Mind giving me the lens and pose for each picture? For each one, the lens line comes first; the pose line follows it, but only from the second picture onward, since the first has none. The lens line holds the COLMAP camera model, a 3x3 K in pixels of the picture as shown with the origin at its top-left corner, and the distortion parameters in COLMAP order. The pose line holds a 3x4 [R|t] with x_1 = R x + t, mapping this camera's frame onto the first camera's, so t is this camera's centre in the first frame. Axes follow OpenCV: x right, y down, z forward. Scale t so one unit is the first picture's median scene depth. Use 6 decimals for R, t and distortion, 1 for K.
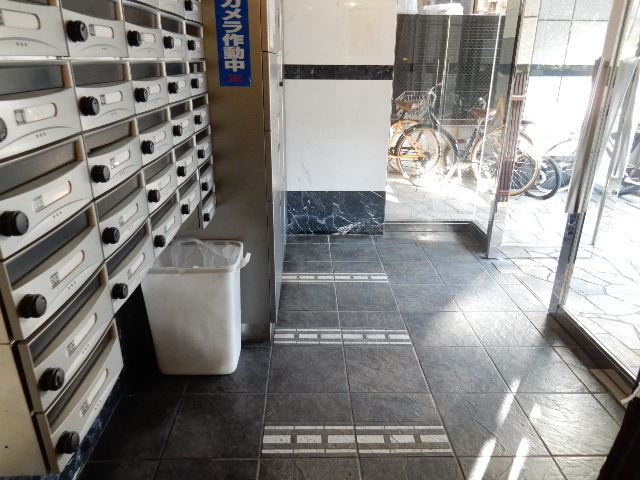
lens RADIAL K [[466.9, 0, 318.5], [0, 466.9, 241.7], [0, 0, 1]] dist [-0.010013, -0.006946]
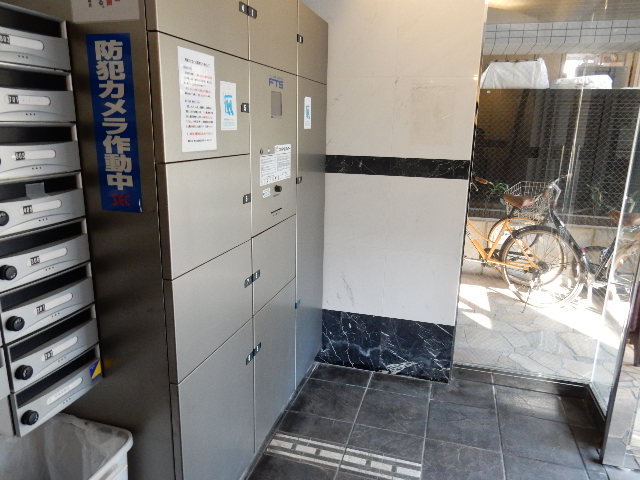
lens RADIAL K [[466.9, 0, 321.0], [0, 466.9, 240.0], [0, 0, 1]] dist [-0.010013, -0.006946]
pose [[0.953067, 0.085166, -0.290533, 0.152676], [-0.123165, 0.985690, -0.115089, -0.137094], [0.276574, 0.145471, 0.949918, 0.250708]]
